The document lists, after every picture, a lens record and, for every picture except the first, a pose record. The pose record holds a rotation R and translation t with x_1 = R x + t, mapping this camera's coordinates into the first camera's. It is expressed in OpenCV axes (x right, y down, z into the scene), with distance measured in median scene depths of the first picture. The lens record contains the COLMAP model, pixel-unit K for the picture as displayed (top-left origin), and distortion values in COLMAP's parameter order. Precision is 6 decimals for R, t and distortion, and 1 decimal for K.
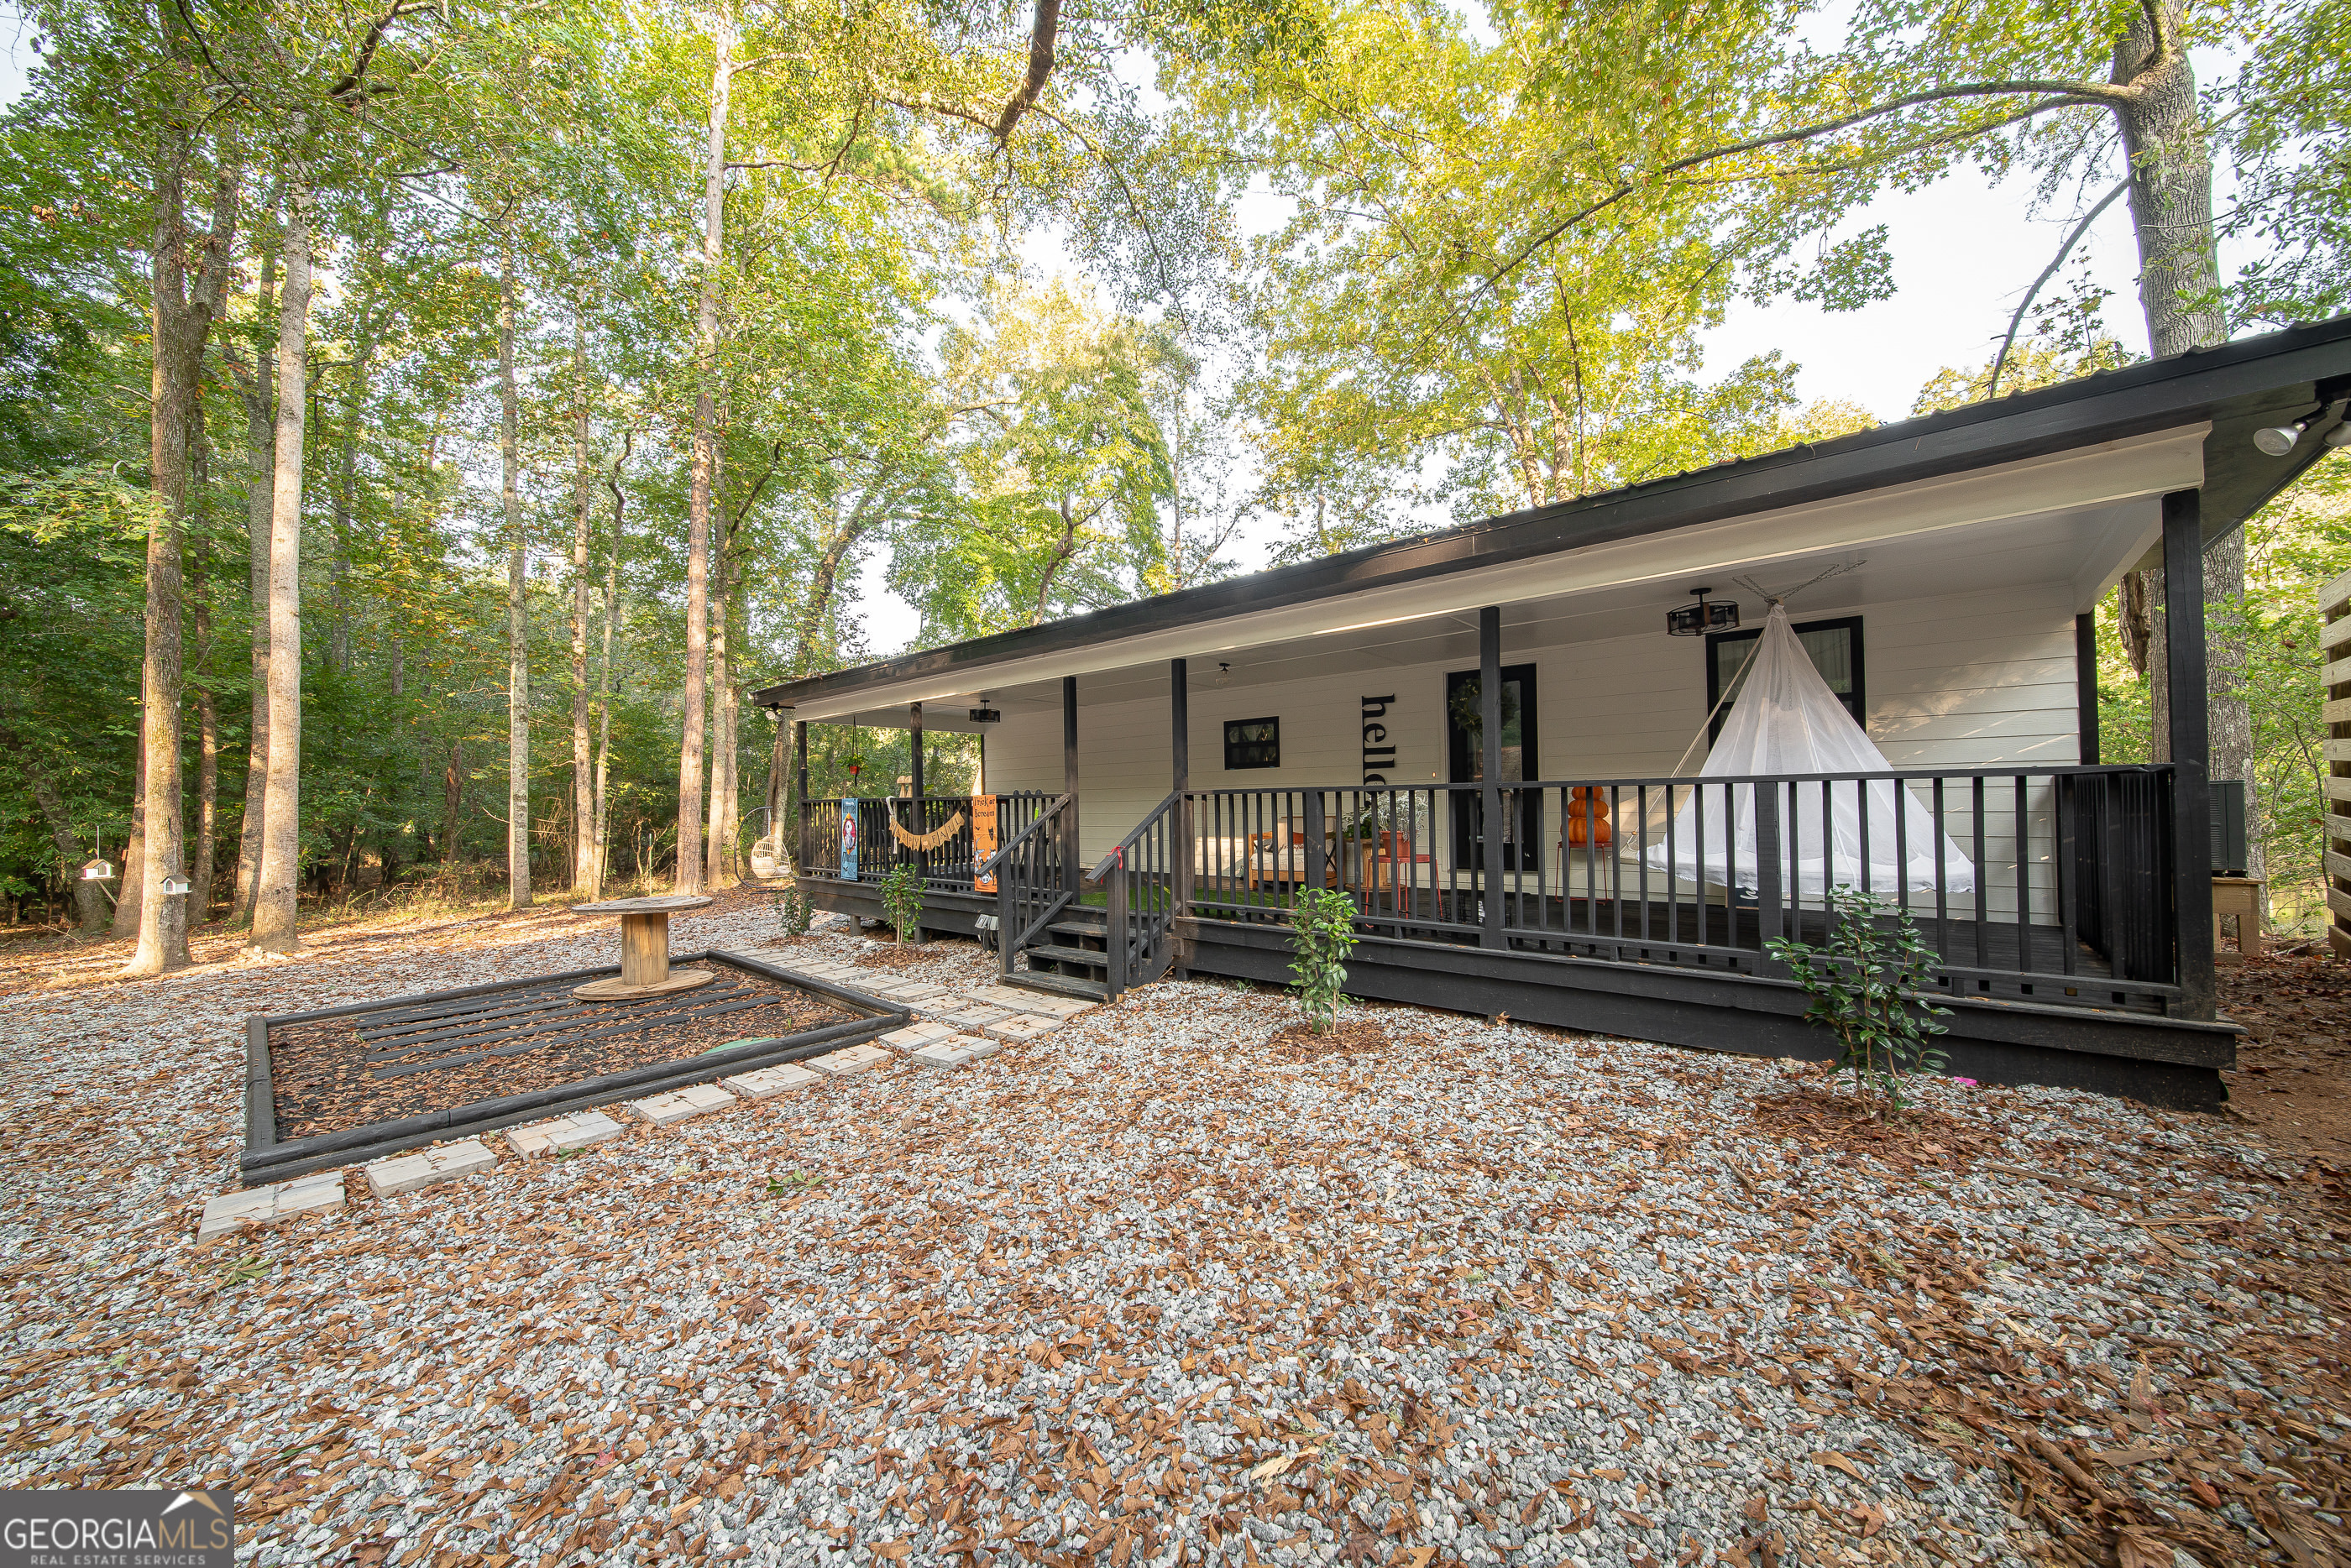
lens RADIAL K [[820.5, 0, 1174.9], [0, 820.5, 799.6], [0, 0, 1]] dist [-0.000905, -0.000951]
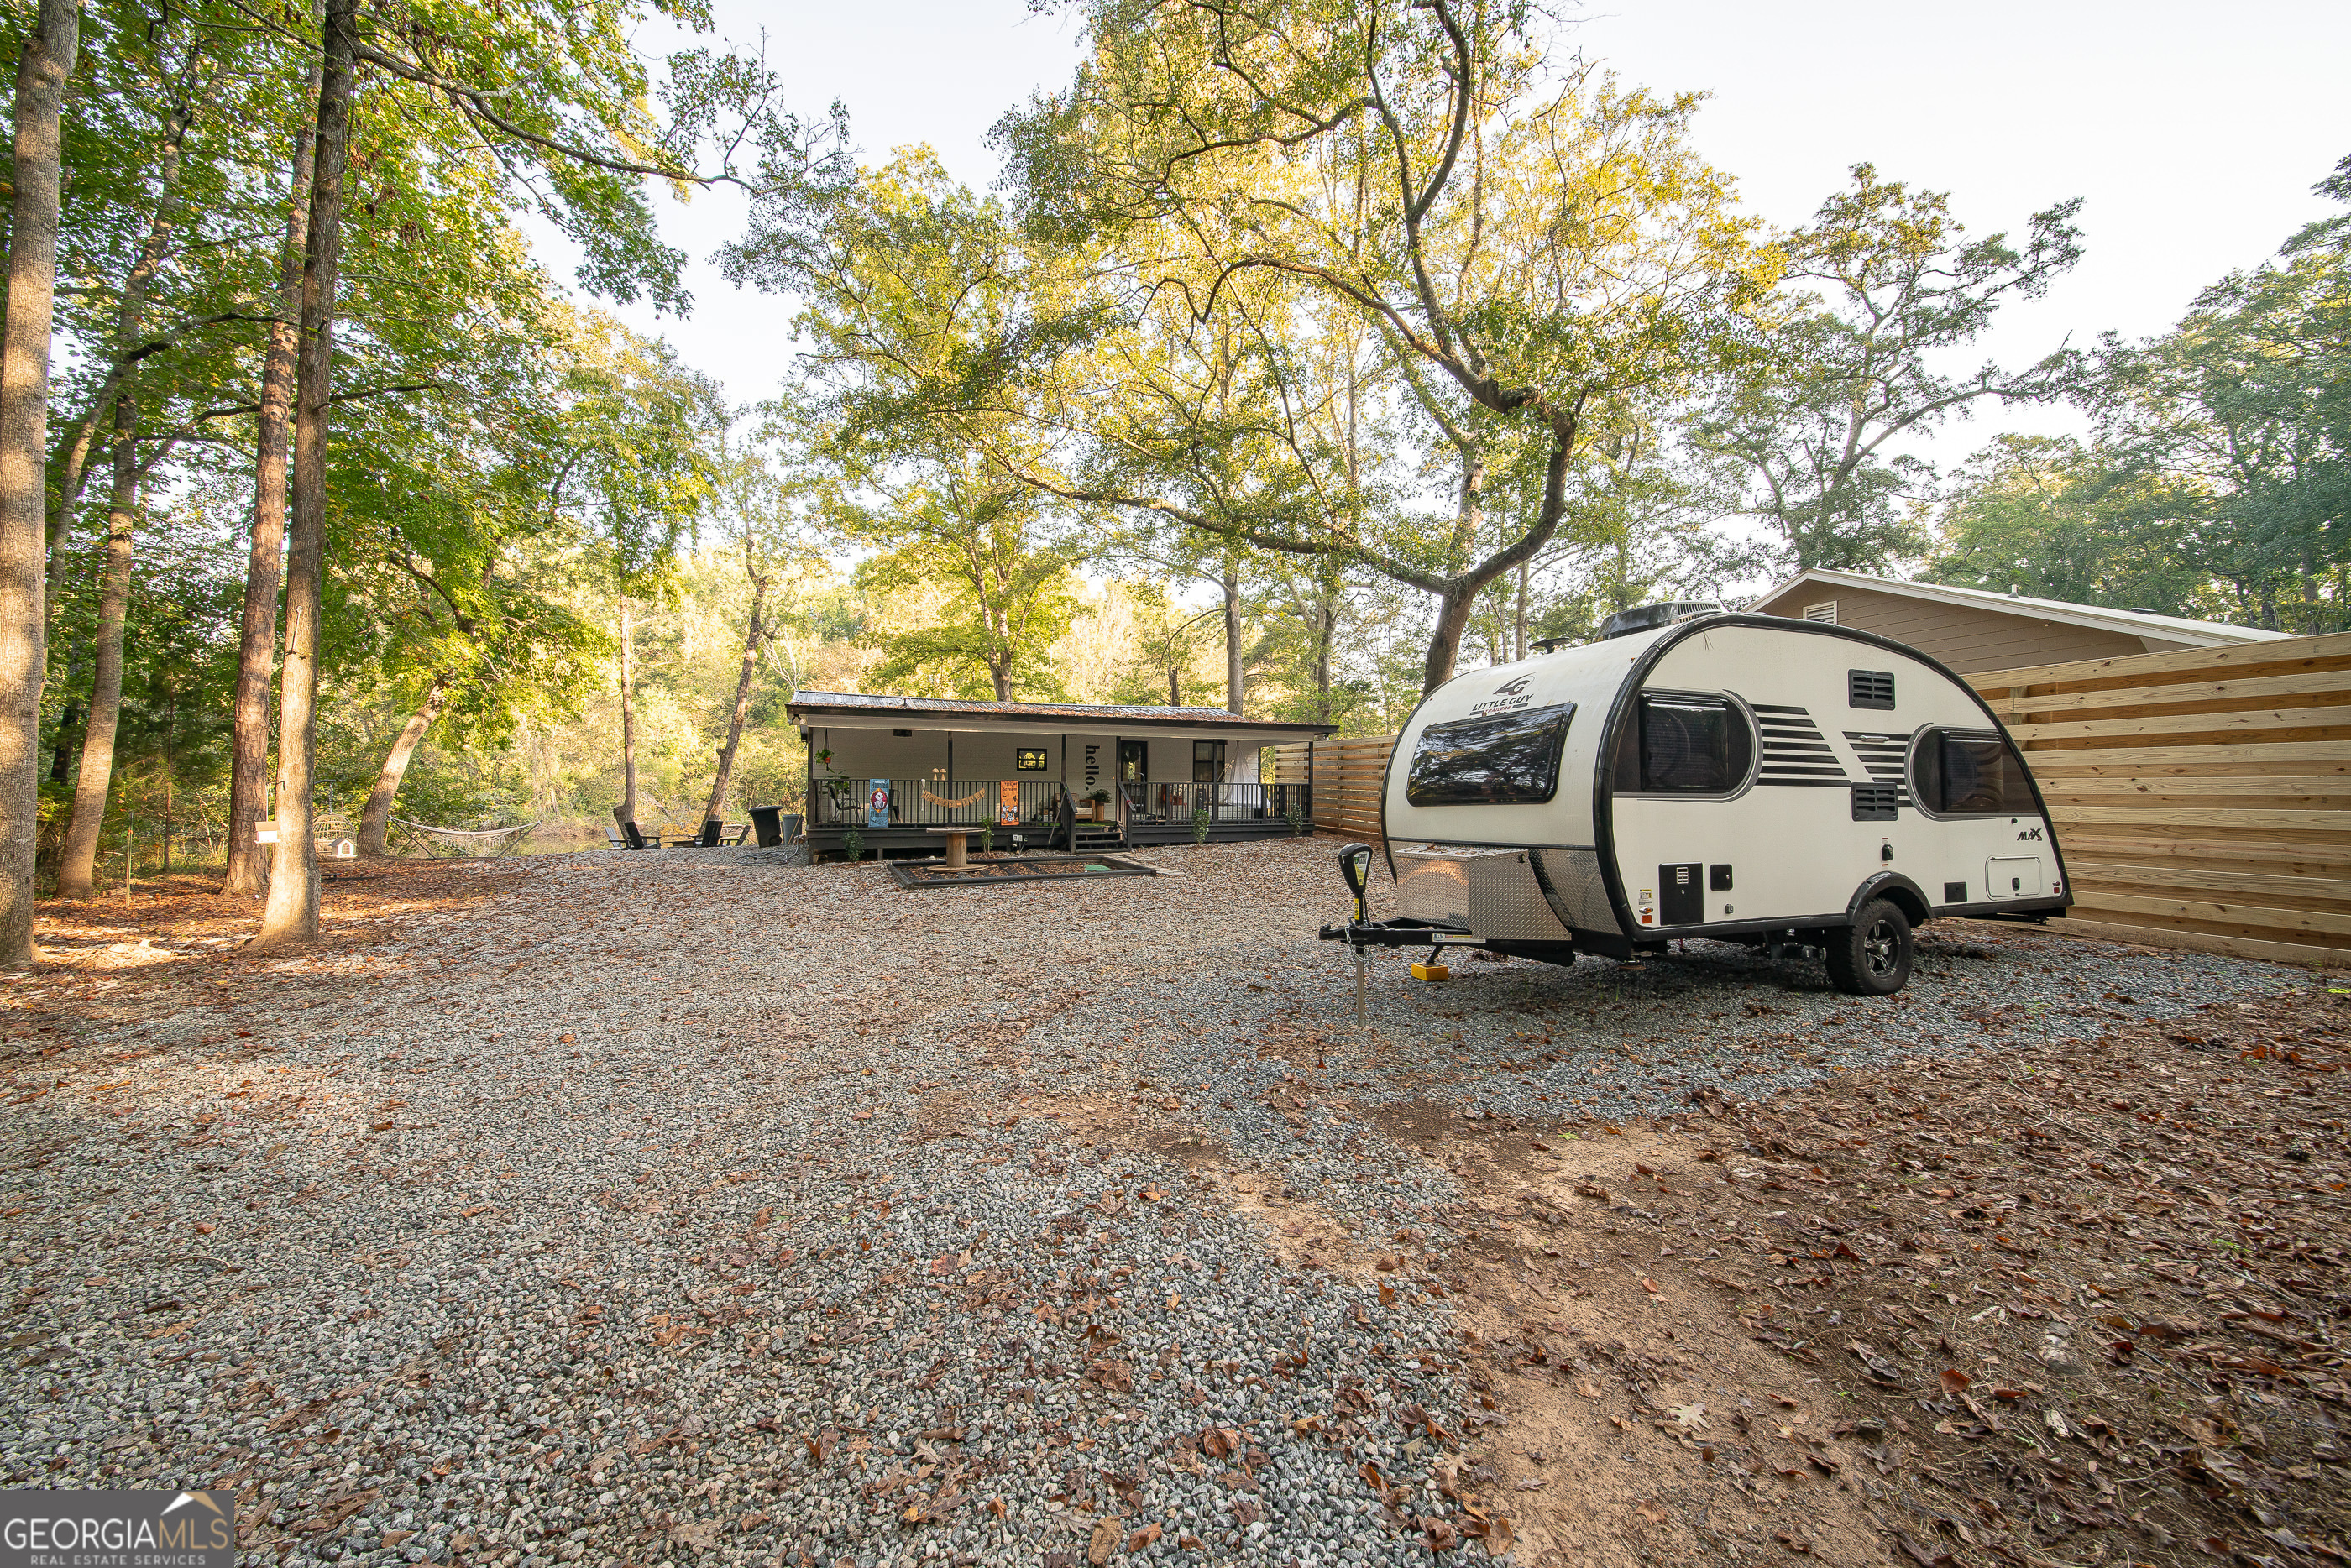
lens RADIAL K [[820.5, 0, 1171.7], [0, 820.5, 789.0], [0, 0, 1]] dist [-0.000905, -0.000951]
pose [[0.452596, 0.020190, 0.891487, -2.011882], [-0.016208, 0.999765, -0.014414, 0.041156], [-0.891568, -0.007926, 0.452817, -0.377859]]
